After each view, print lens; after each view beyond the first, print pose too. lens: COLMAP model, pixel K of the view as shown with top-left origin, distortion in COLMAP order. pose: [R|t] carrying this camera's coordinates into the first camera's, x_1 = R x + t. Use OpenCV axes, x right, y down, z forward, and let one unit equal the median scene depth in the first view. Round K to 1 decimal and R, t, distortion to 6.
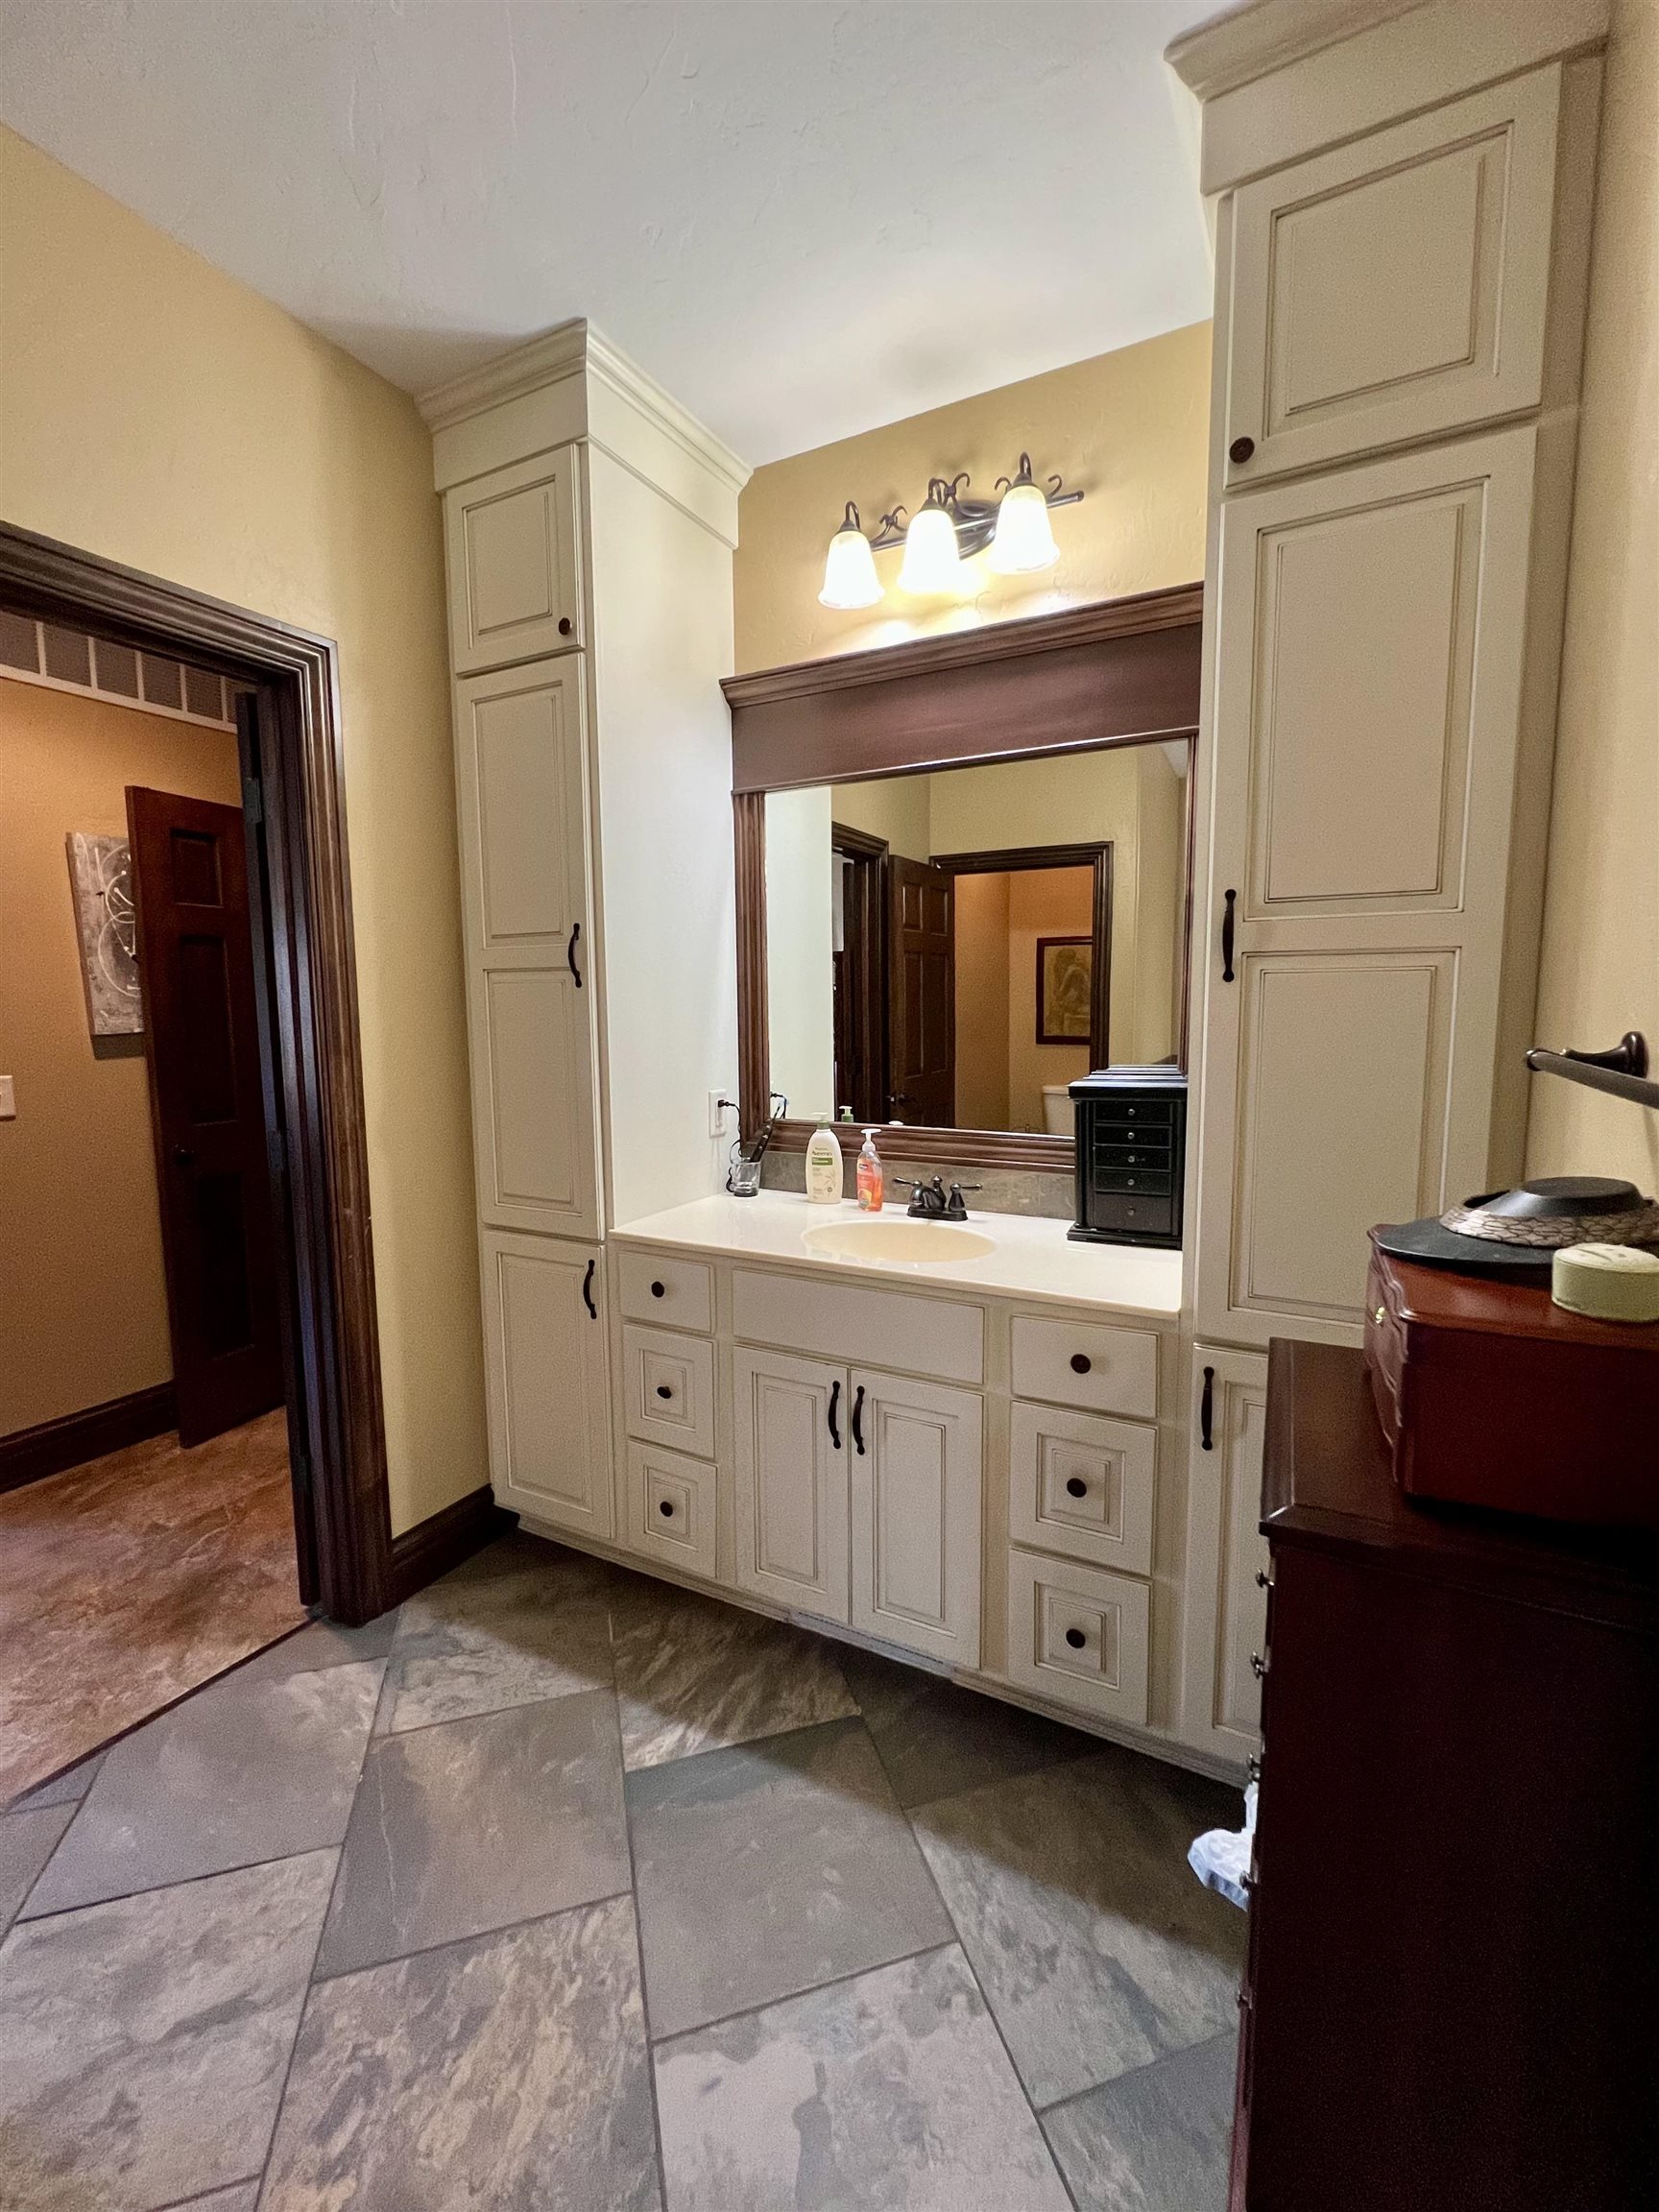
lens RADIAL K [[913.5, 0, 829.5], [0, 913.5, 1106.0], [0, 0, 1]] dist [0.001326, -0.002889]
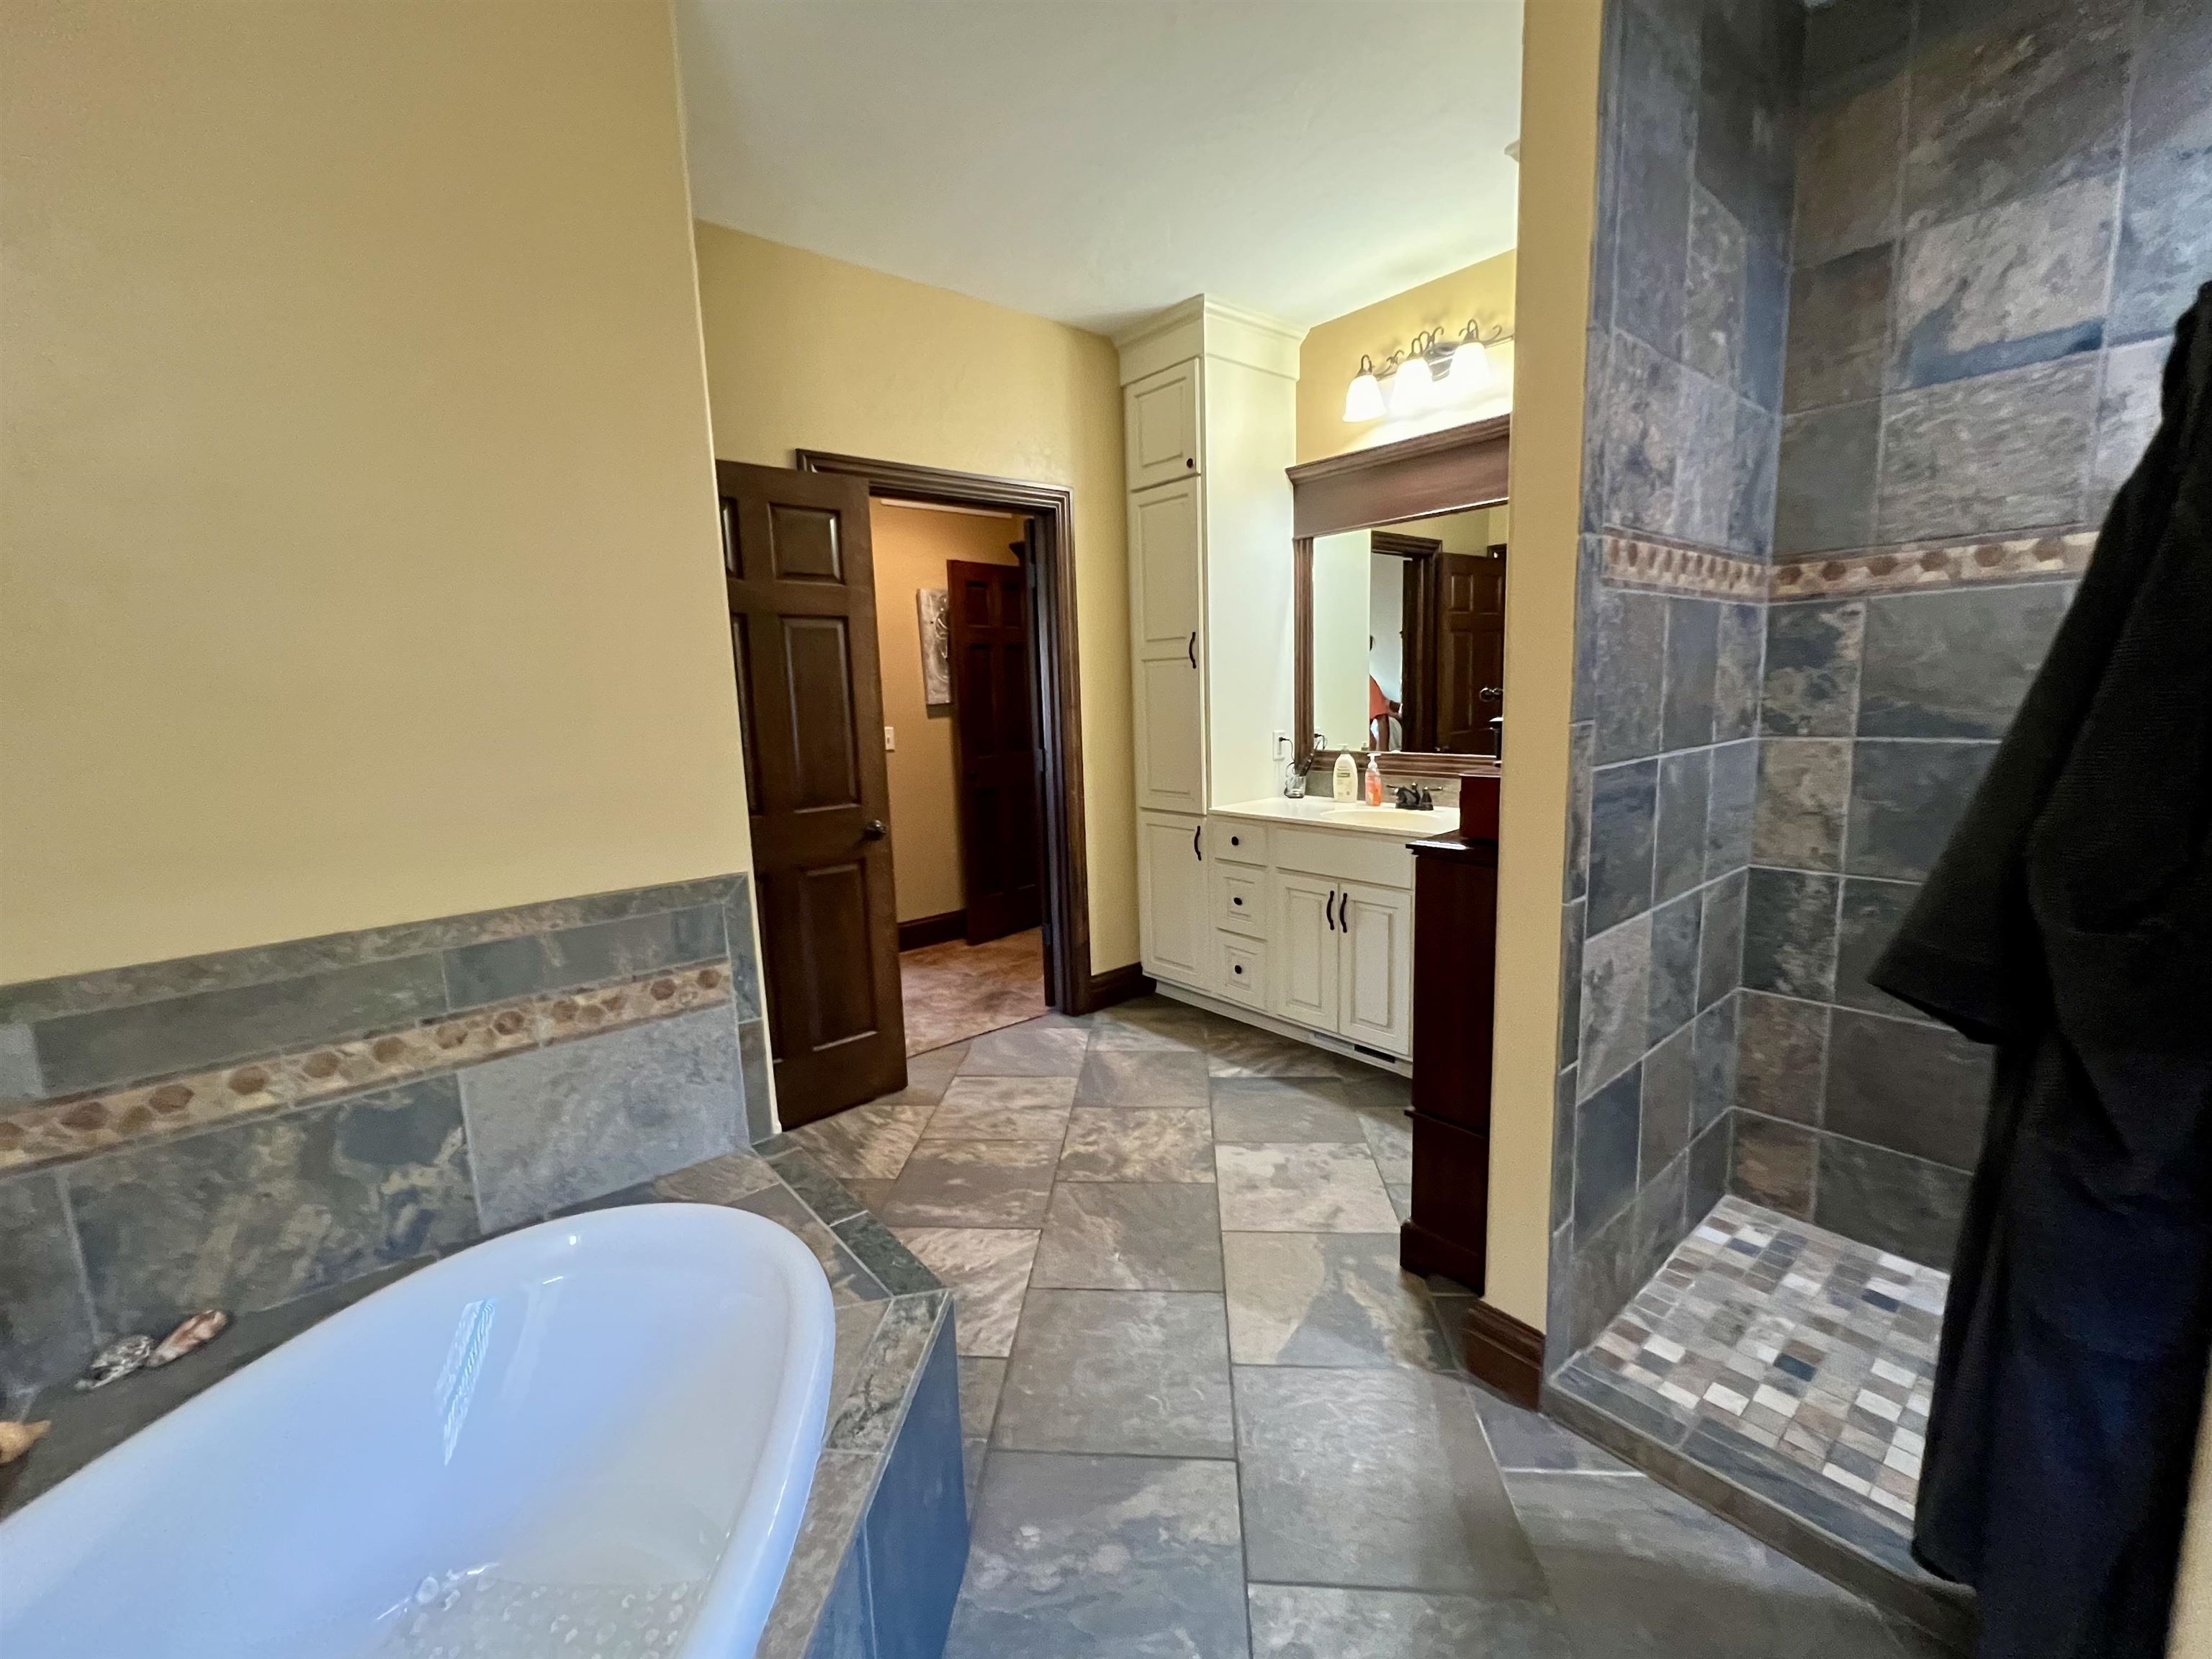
lens RADIAL K [[913.5, 0, 1110.6], [0, 913.5, 827.6], [0, 0, 1]] dist [0.001326, -0.002889]
pose [[0.932911, 0.030248, -0.358834, 0.205963], [-0.012476, 0.998583, 0.051741, 0.083220], [0.359890, -0.043793, 0.931966, -0.679657]]
